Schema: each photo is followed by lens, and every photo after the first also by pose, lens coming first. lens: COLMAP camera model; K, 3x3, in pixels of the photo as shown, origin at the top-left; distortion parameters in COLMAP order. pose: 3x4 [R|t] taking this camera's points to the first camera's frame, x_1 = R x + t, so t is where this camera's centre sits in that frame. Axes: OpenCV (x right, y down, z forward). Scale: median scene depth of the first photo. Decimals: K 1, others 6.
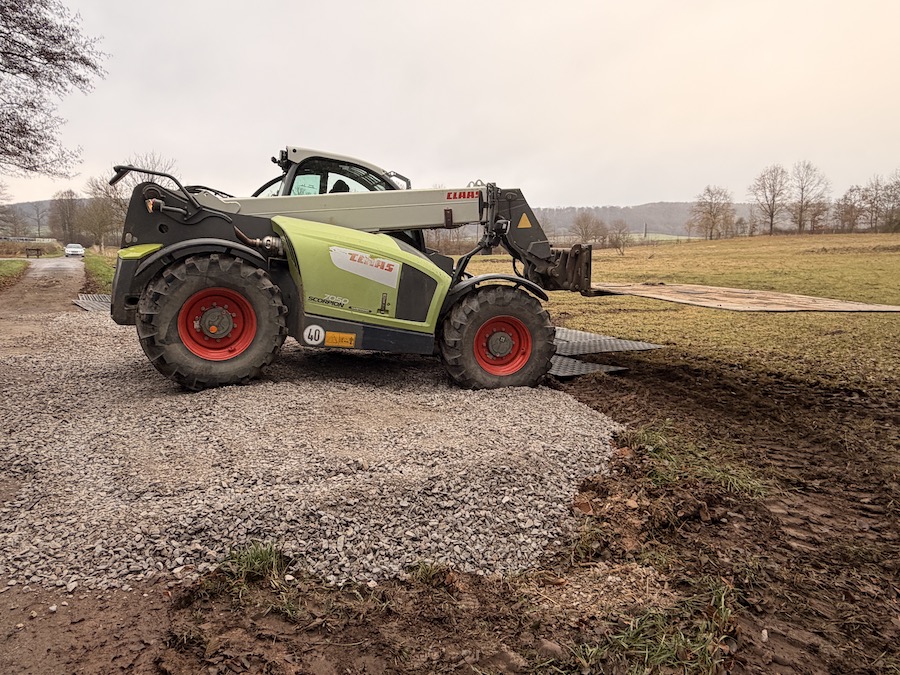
lens RADIAL K [[570.3, 0, 447.8], [0, 570.3, 335.2], [0, 0, 1]] dist [-0.000555, -0.001062]
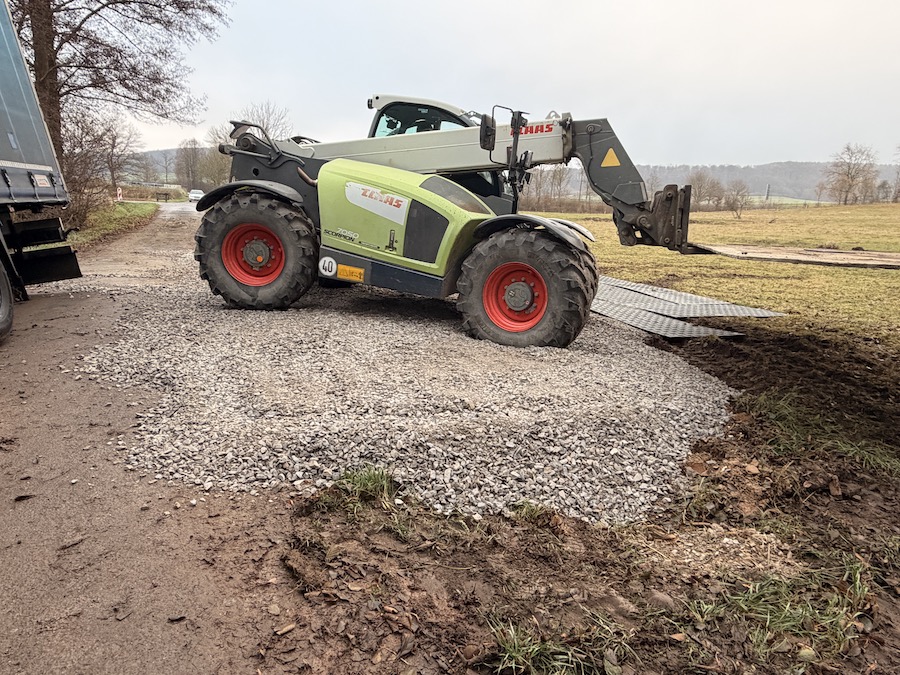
lens RADIAL K [[570.3, 0, 447.8], [0, 570.3, 335.2], [0, 0, 1]] dist [-0.000555, -0.001062]
pose [[0.985378, 0.065944, -0.157104, -0.039543], [-0.054117, 0.995451, 0.078410, 0.031715], [0.161560, -0.068761, 0.984465, 0.011298]]
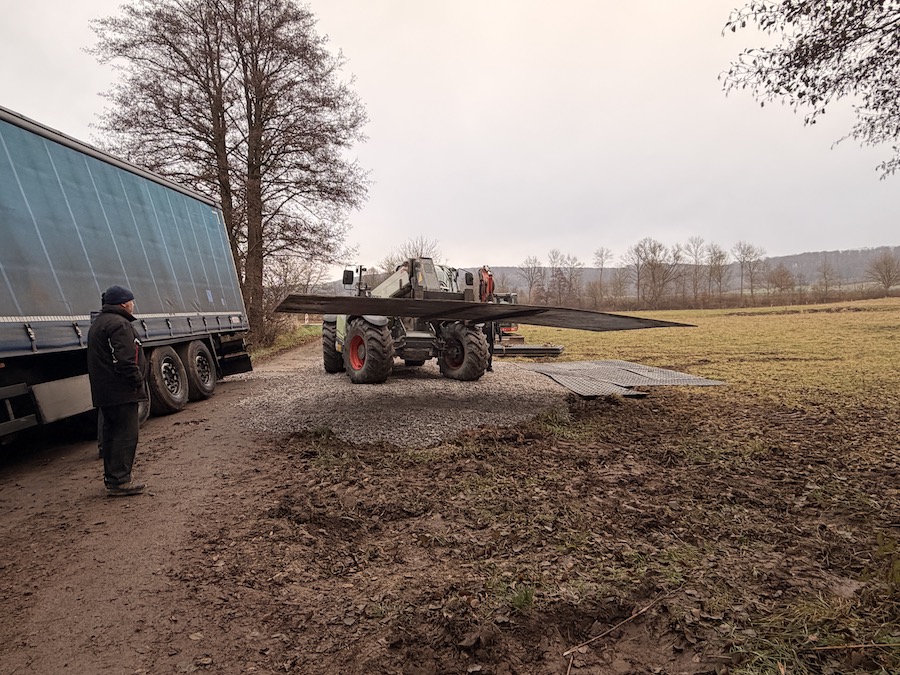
lens RADIAL K [[570.3, 0, 447.8], [0, 570.3, 335.2], [0, 0, 1]] dist [-0.000555, -0.001062]
pose [[0.898184, -0.015435, -0.439348, 1.006158], [-0.029316, 0.995056, -0.094891, 0.135139], [0.438641, 0.098109, 0.893291, -0.861040]]
